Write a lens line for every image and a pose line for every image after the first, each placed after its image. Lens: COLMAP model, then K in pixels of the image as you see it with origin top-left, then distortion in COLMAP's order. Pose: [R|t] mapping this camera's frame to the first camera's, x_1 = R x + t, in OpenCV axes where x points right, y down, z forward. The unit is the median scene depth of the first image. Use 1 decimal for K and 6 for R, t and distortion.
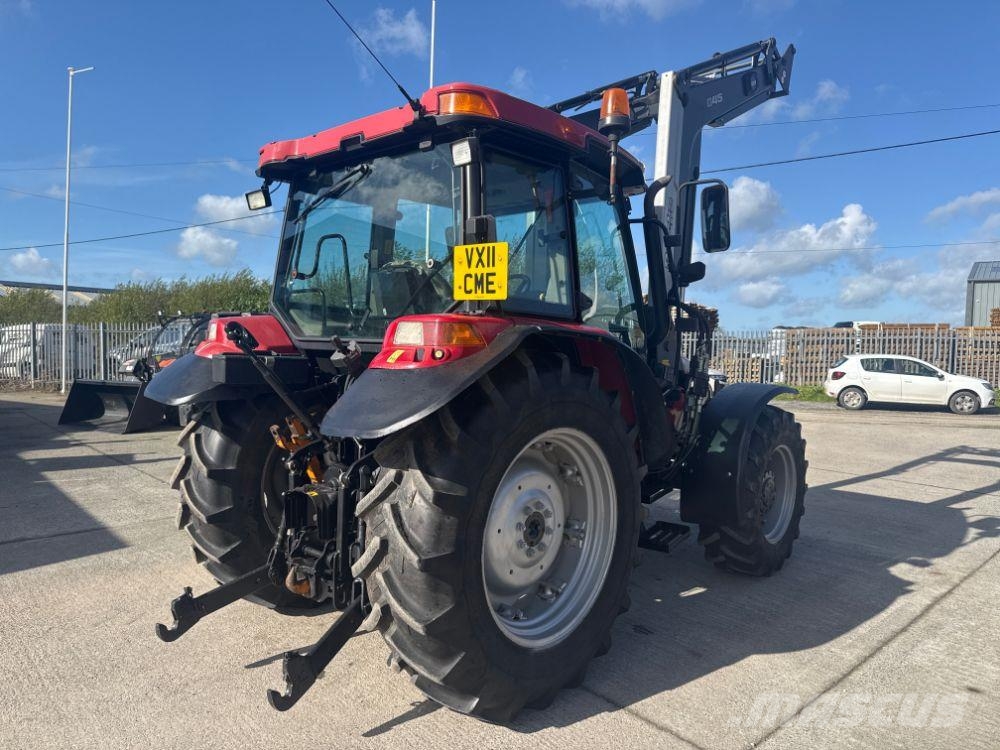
lens RADIAL K [[701.6, 0, 503.4], [0, 701.6, 374.7], [0, 0, 1]] dist [0.020176, -0.012386]
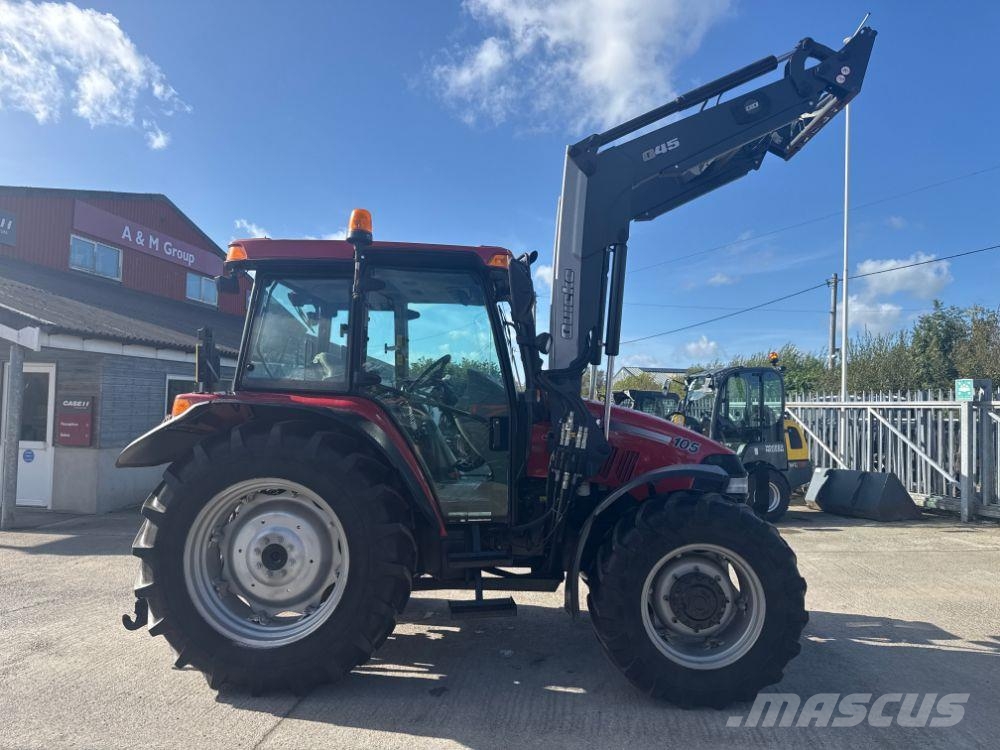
lens RADIAL K [[701.6, 0, 501.0], [0, 701.6, 380.7], [0, 0, 1]] dist [0.020176, -0.012386]
pose [[0.644103, -0.033618, -0.764199, 0.353482], [-0.042986, 0.995864, -0.080040, -0.005357], [0.763730, 0.084404, 0.639994, 0.120897]]
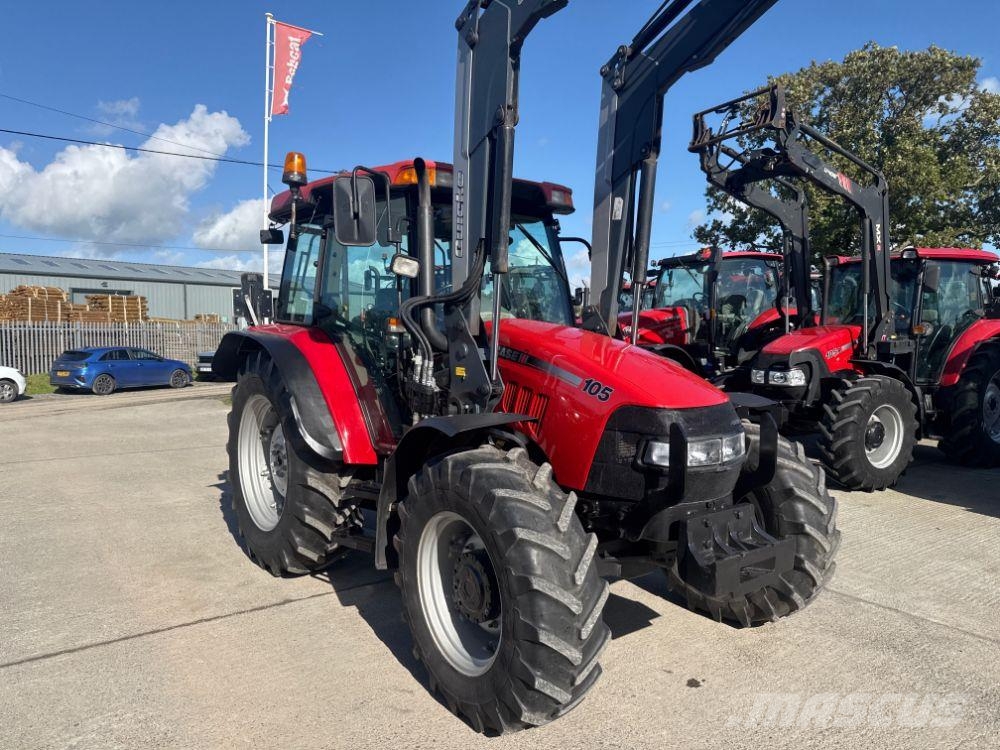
lens RADIAL K [[701.6, 0, 494.0], [0, 701.6, 374.2], [0, 0, 1]] dist [0.020176, -0.012386]
pose [[0.137989, -0.072441, 0.987781, -0.414541], [0.053461, 0.996412, 0.065606, -0.022772], [-0.988990, 0.043755, 0.141367, 0.240801]]
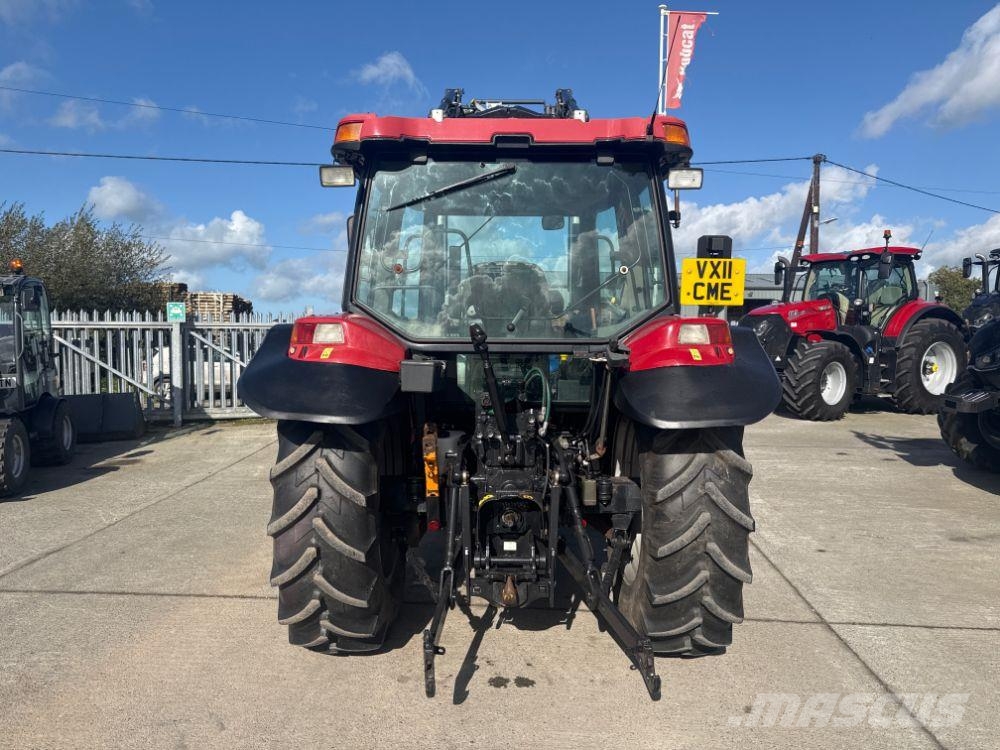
lens RADIAL K [[701.6, 0, 503.6], [0, 701.6, 368.6], [0, 0, 1]] dist [0.020176, -0.012386]
pose [[0.739040, -0.044357, 0.672200, -0.250260], [0.042793, 0.998906, 0.018868, -0.007929], [-0.672301, 0.014821, 0.740129, 0.078160]]
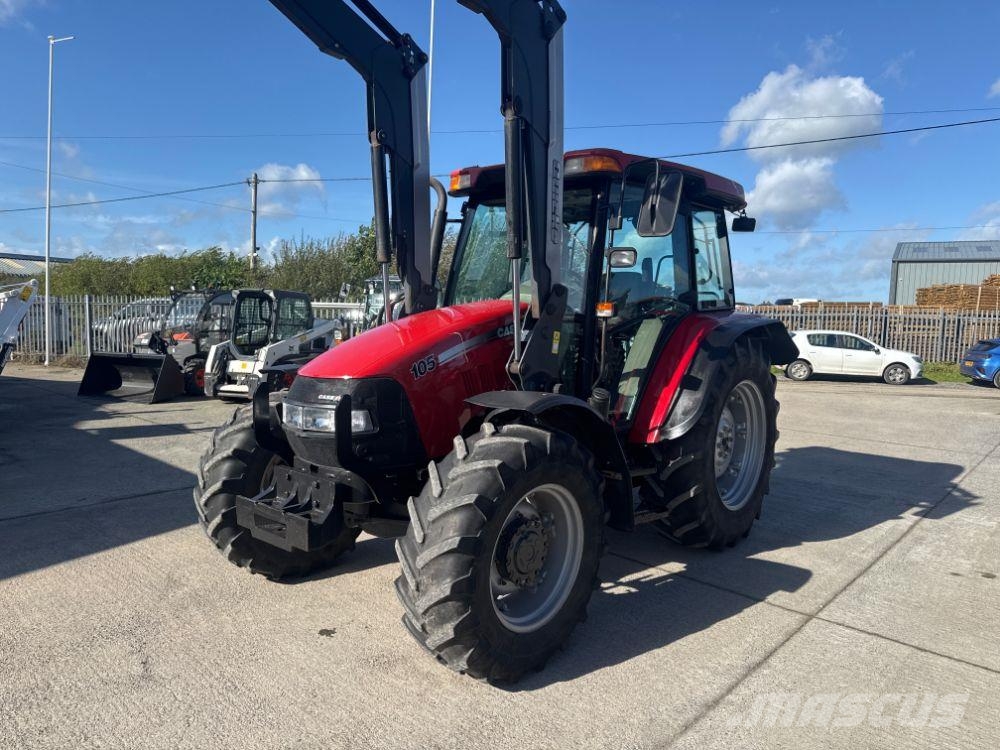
lens RADIAL K [[701.6, 0, 504.8], [0, 701.6, 379.6], [0, 0, 1]] dist [0.020176, -0.012386]
pose [[0.996105, -0.001468, 0.088166, -0.097054], [-0.002563, 0.998957, 0.045593, -0.001683], [-0.088141, -0.045641, 0.995062, -0.083916]]
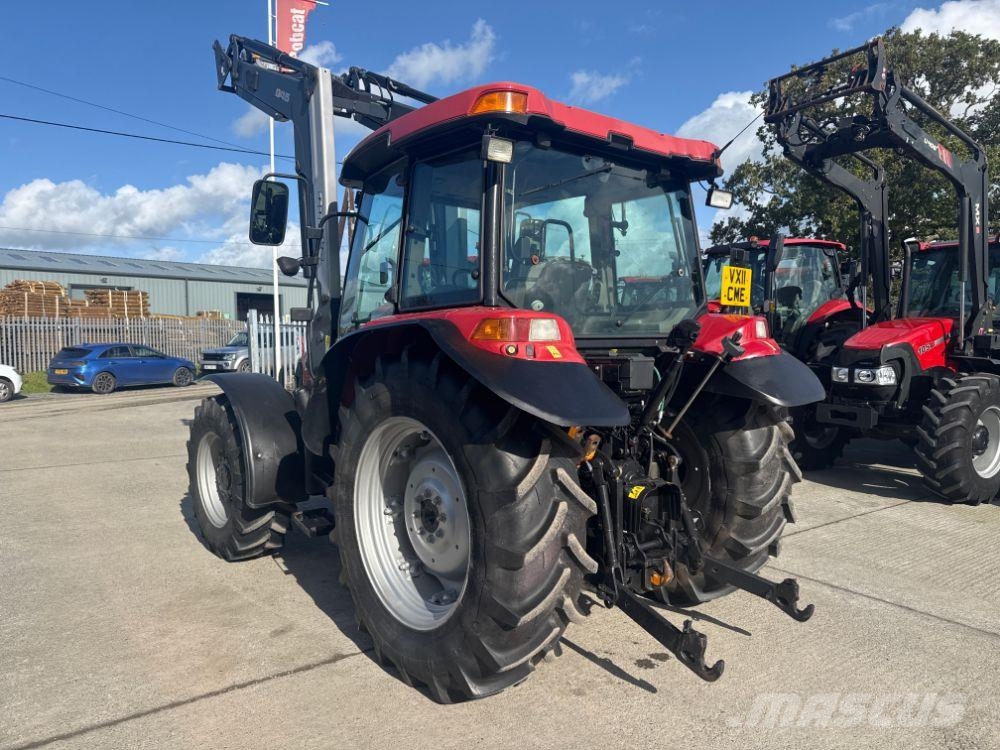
lens RADIAL K [[701.6, 0, 500.2], [0, 701.6, 372.4], [0, 0, 1]] dist [0.020176, -0.012386]
pose [[0.130748, -0.073536, 0.988685, -0.350710], [0.053658, 0.996309, 0.067007, -0.020668], [-0.989963, 0.044290, 0.134211, 0.290814]]
